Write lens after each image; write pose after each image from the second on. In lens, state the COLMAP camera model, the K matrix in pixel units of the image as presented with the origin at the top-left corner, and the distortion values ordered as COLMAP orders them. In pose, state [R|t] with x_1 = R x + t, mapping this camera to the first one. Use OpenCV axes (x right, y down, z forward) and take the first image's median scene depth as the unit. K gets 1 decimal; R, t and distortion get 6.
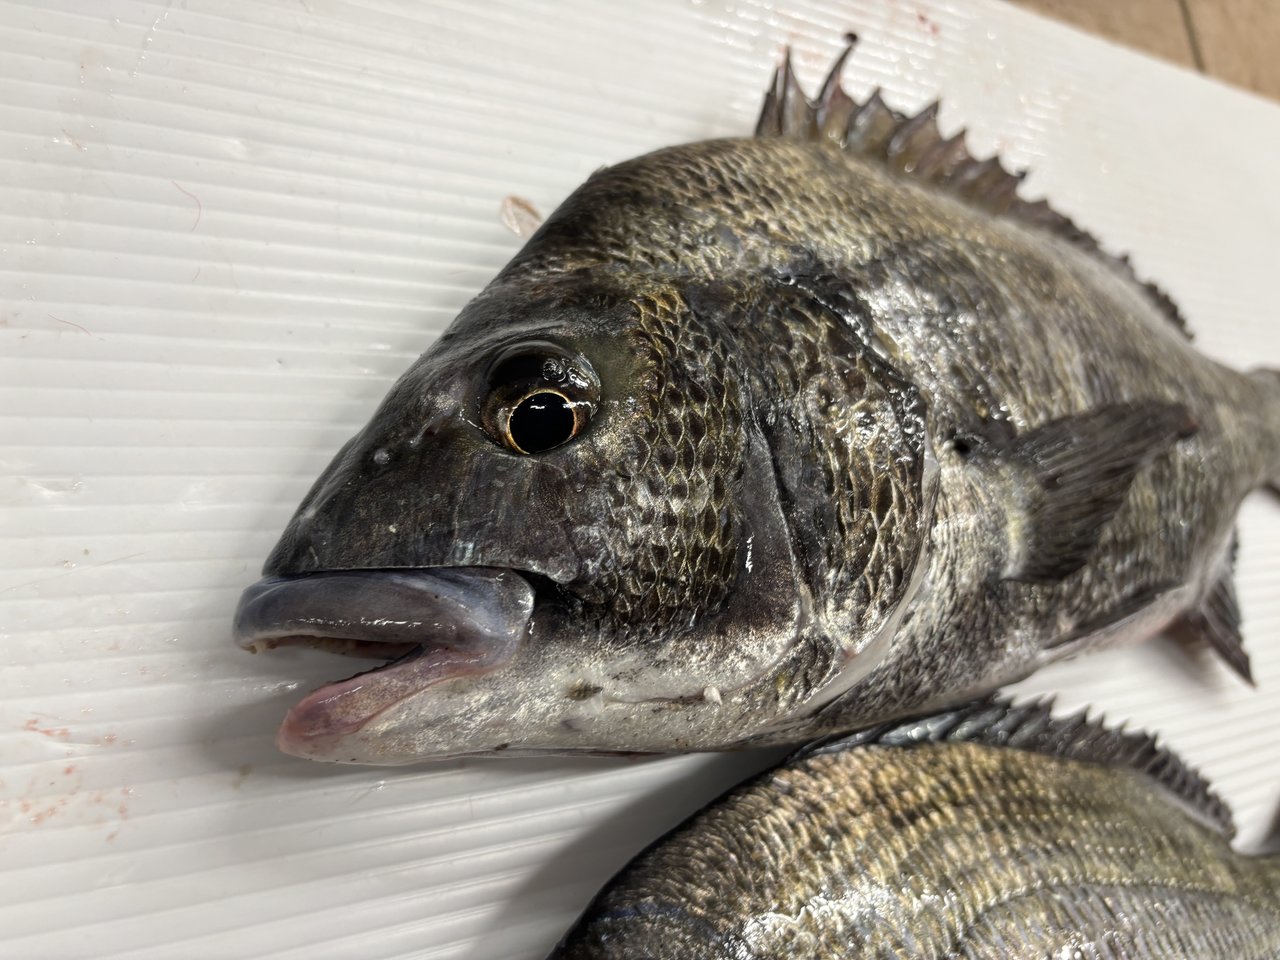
lens RADIAL K [[1011.1, 0, 640.0], [0, 1011.1, 480.0], [0, 0, 1]] dist [0.036875, -0.091796]
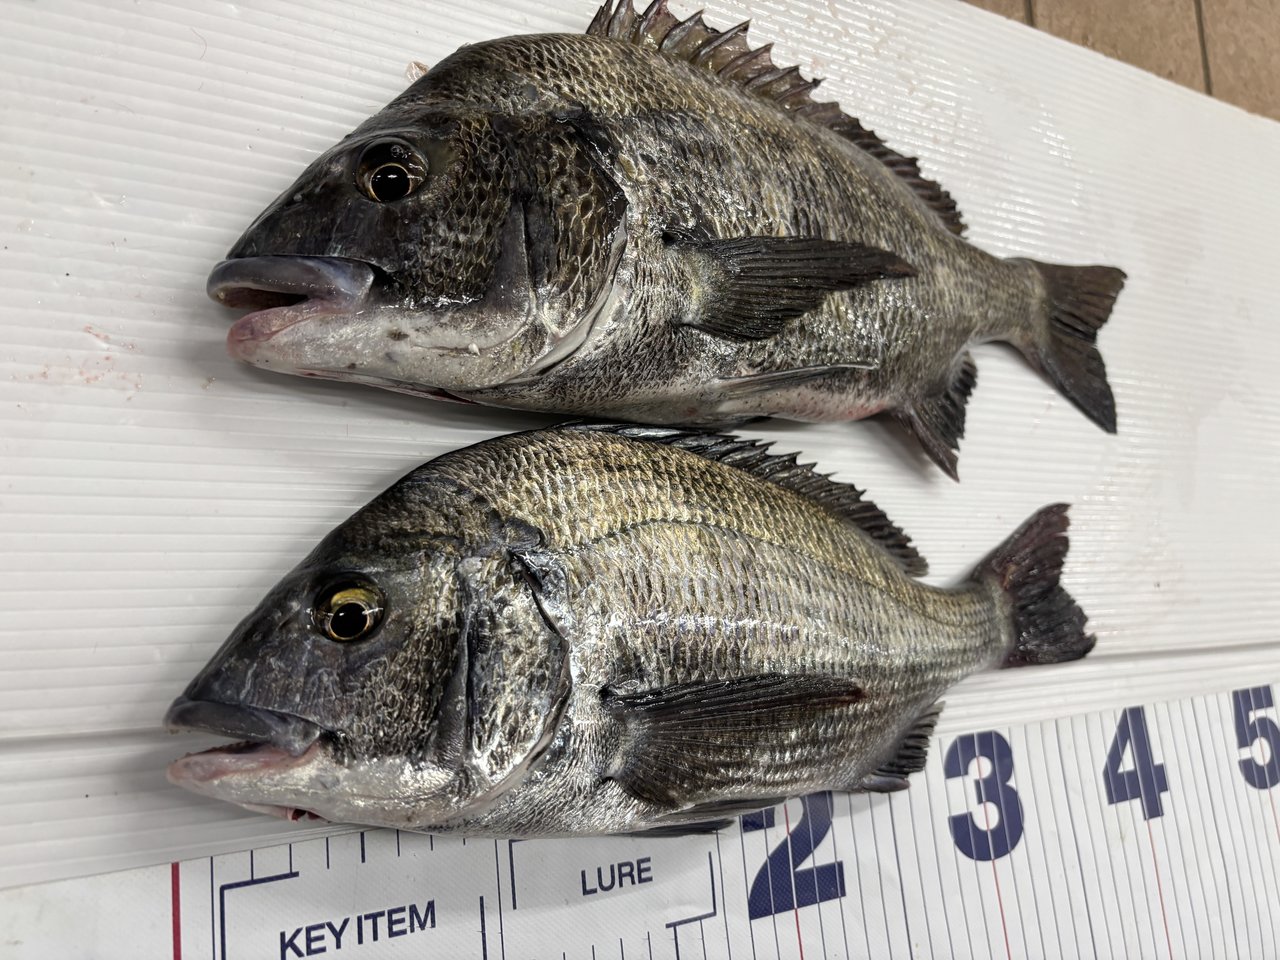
lens RADIAL K [[977.2, 0, 640.0], [0, 977.2, 480.0], [0, 0, 1]] dist [0.052705, -0.066926]
pose [[0.995284, 0.089675, -0.037001, 0.420595], [-0.087395, 0.994412, 0.059220, 0.298959], [0.042104, -0.055707, 0.997559, -0.656117]]
